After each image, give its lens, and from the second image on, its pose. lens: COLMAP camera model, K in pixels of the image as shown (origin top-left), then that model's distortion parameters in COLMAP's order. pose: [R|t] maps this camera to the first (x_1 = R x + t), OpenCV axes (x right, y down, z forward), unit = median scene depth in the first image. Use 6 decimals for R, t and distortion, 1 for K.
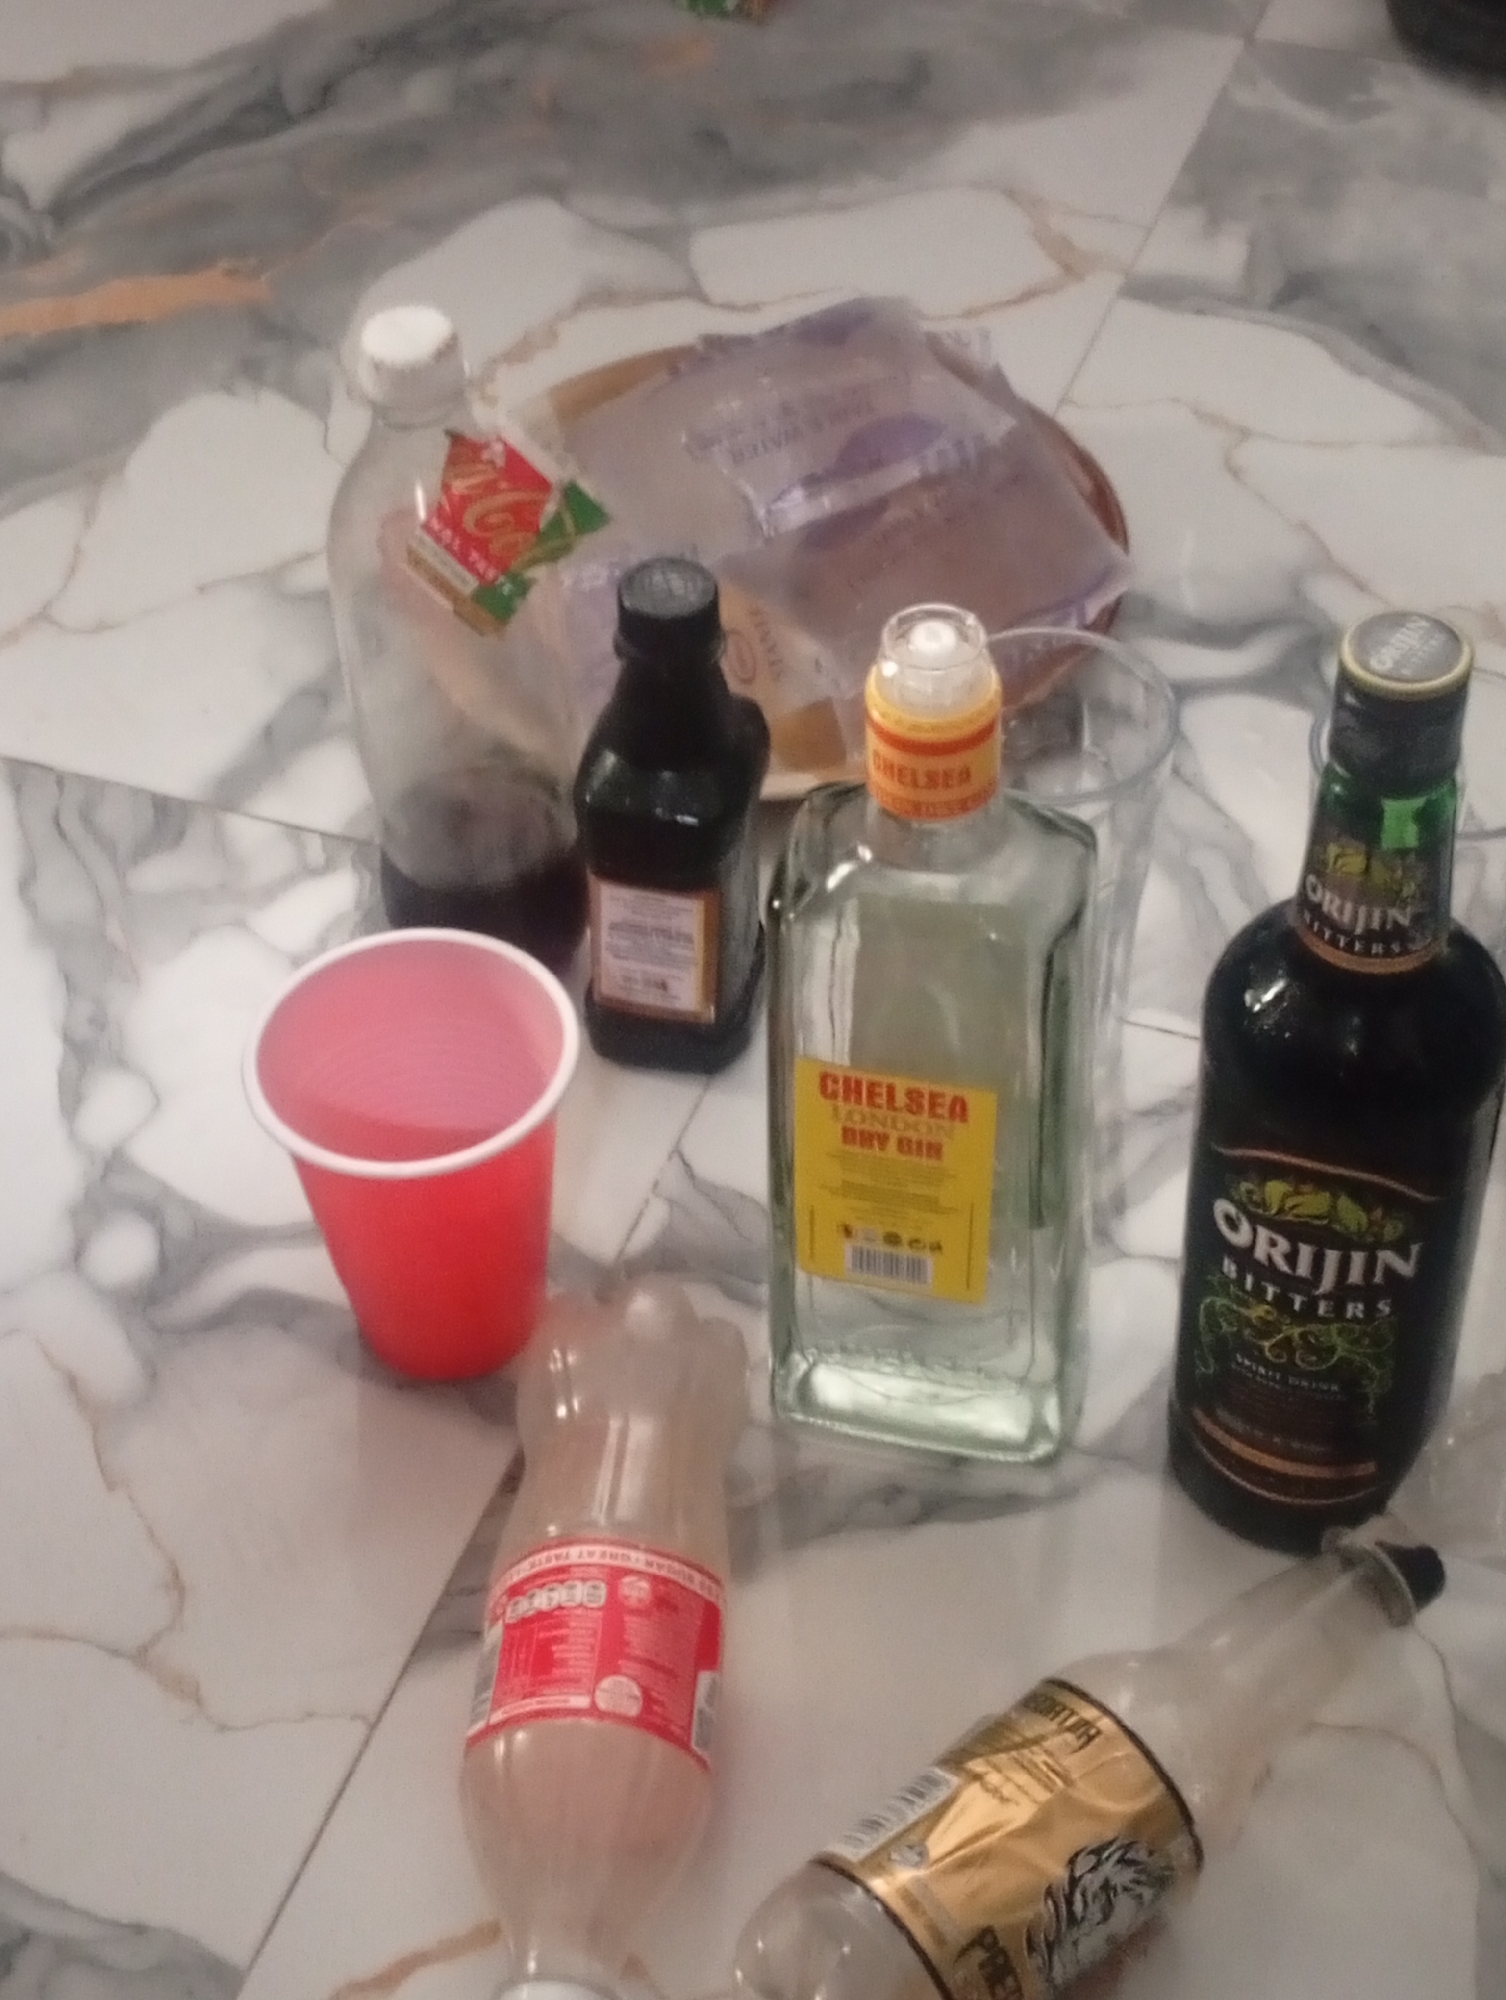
lens RADIAL K [[3407.5, 0, 753.0], [0, 3407.5, 1000.0], [0, 0, 1]] dist [0.134856, -0.217788]
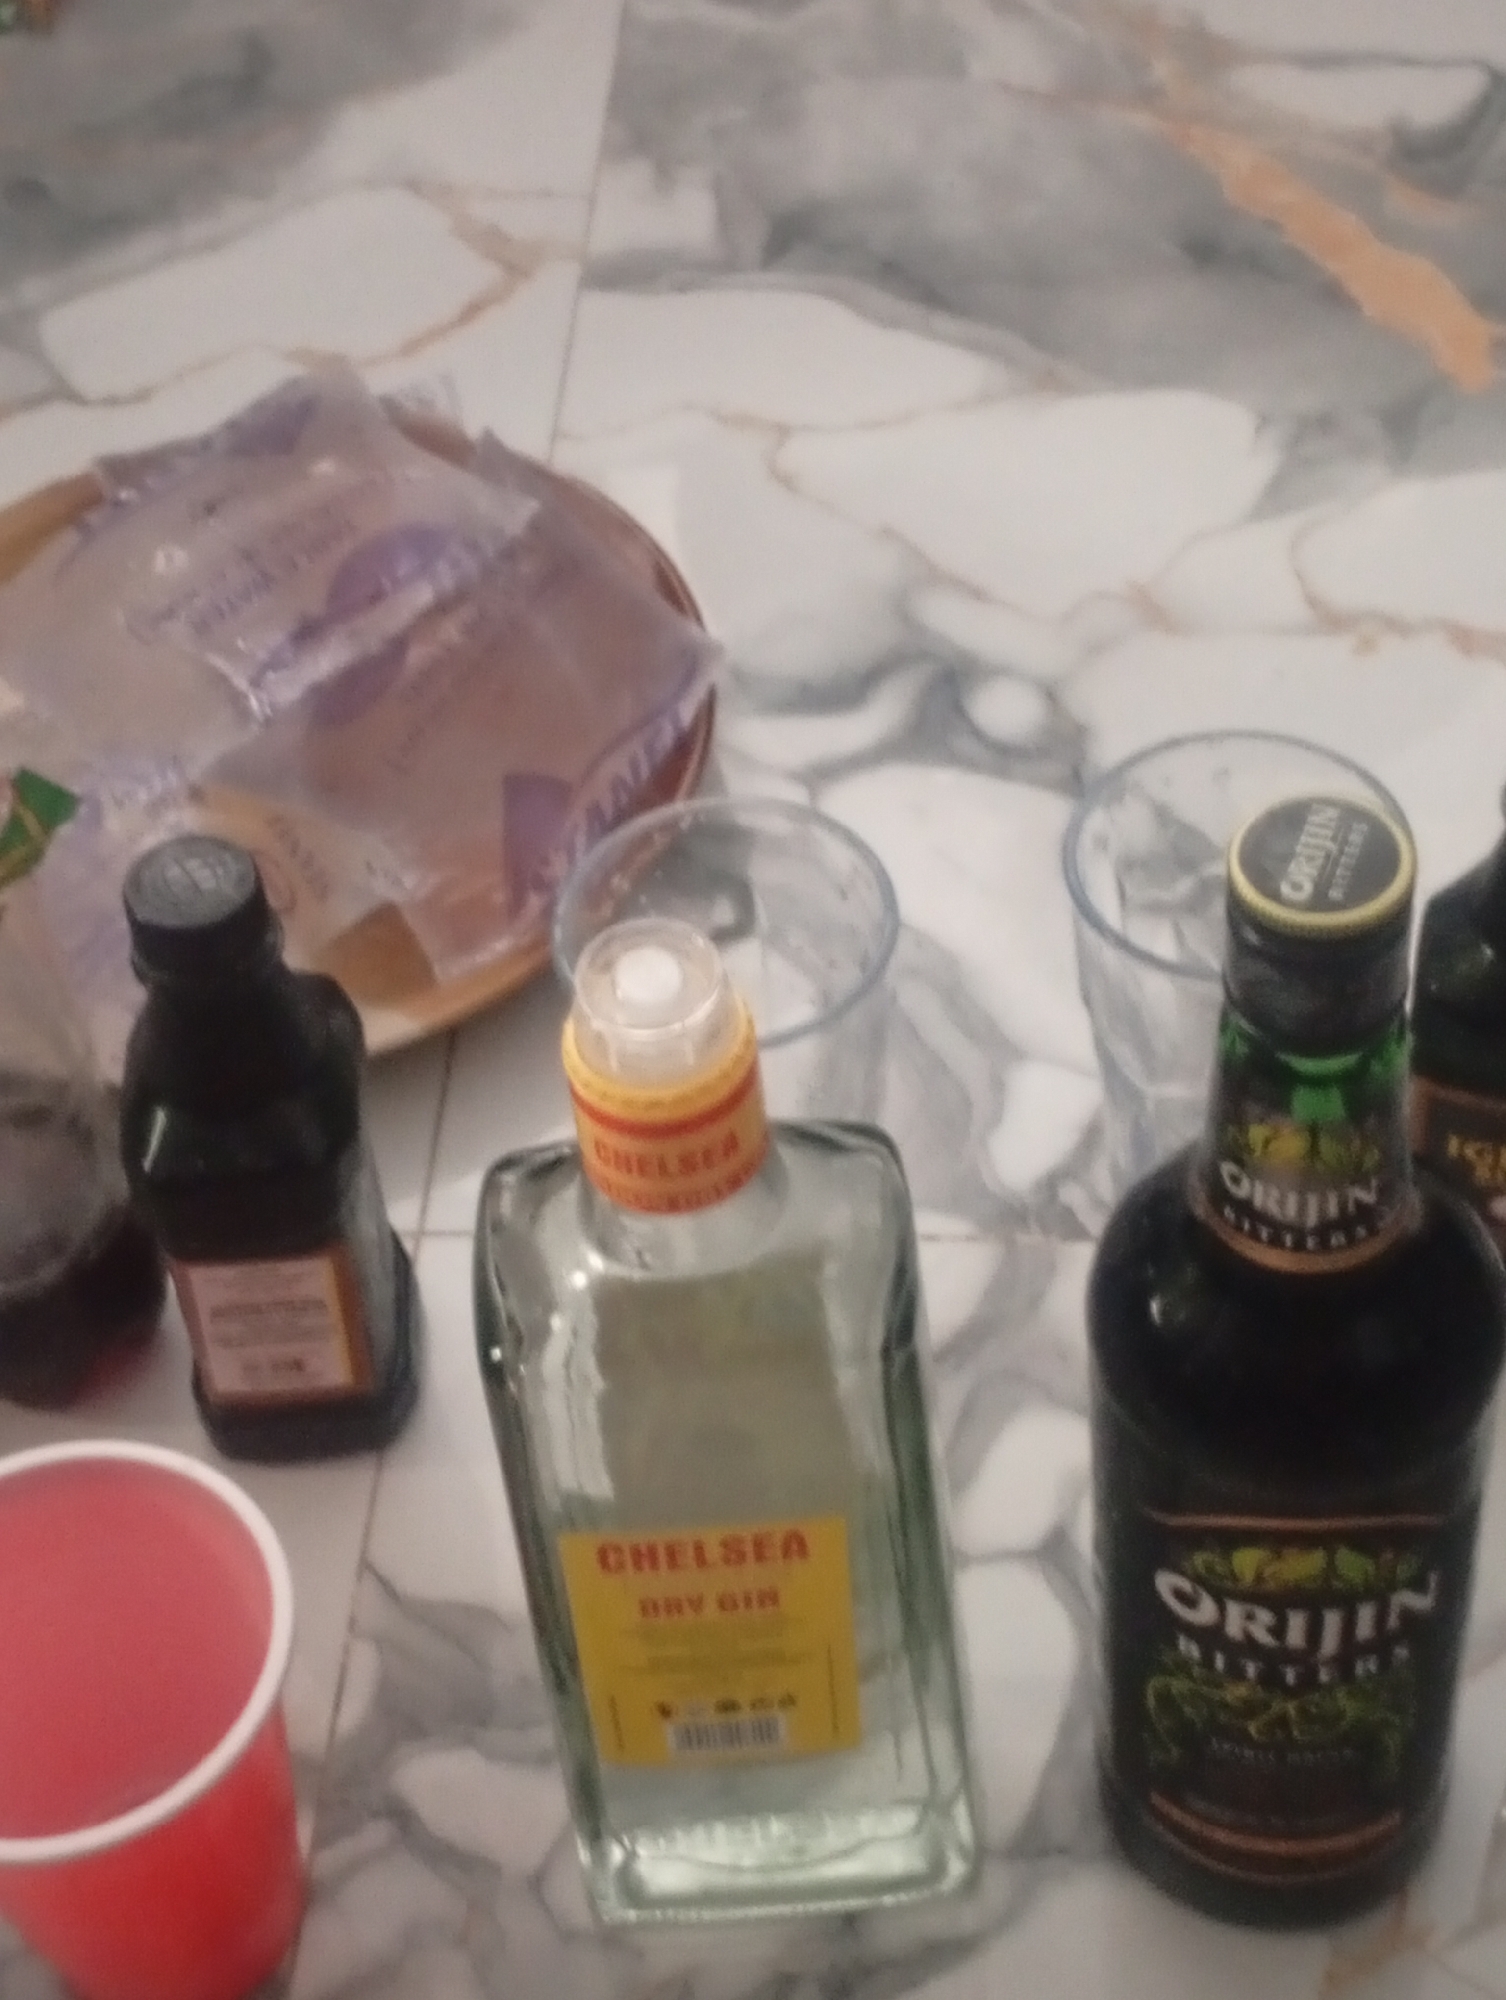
lens RADIAL K [[3407.5, 0, 753.0], [0, 3407.5, 1000.0], [0, 0, 1]] dist [0.134856, -0.217788]
pose [[0.958035, -0.243118, 0.151865, -0.028098], [0.236321, 0.969721, 0.061589, -0.118260], [-0.162240, -0.023116, 0.986480, 0.267069]]
